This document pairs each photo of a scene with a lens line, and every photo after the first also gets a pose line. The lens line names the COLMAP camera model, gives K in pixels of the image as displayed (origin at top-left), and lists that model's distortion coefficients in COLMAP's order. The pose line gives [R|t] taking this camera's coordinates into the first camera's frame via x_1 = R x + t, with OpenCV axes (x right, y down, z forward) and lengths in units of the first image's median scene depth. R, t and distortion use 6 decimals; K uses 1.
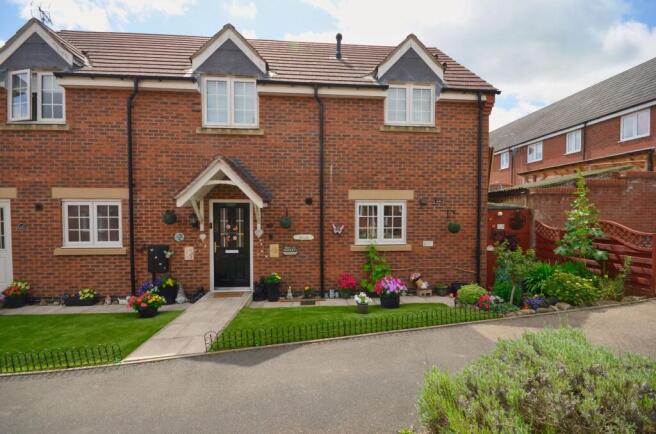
lens RADIAL K [[287.0, 0, 334.2], [0, 287.0, 220.6], [0, 0, 1]] dist [0.021009, -0.017687]
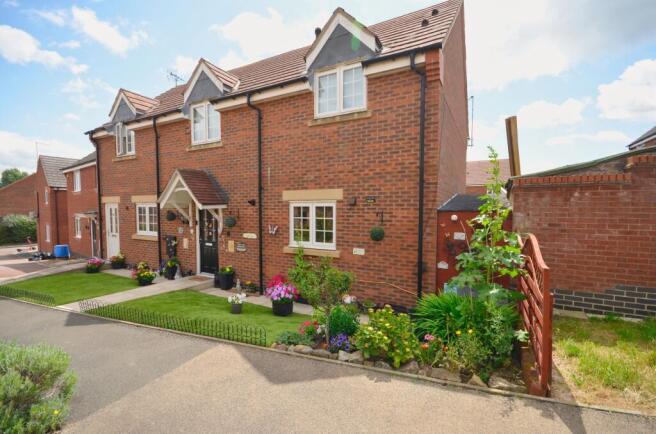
lens RADIAL K [[287.0, 0, 334.2], [0, 287.0, 220.6], [0, 0, 1]] dist [0.021009, -0.017687]
pose [[0.835545, 0.025069, -0.548849, 0.748827], [-0.015450, 0.999636, 0.022139, -0.028740], [0.549204, -0.010018, 0.835628, 0.264666]]
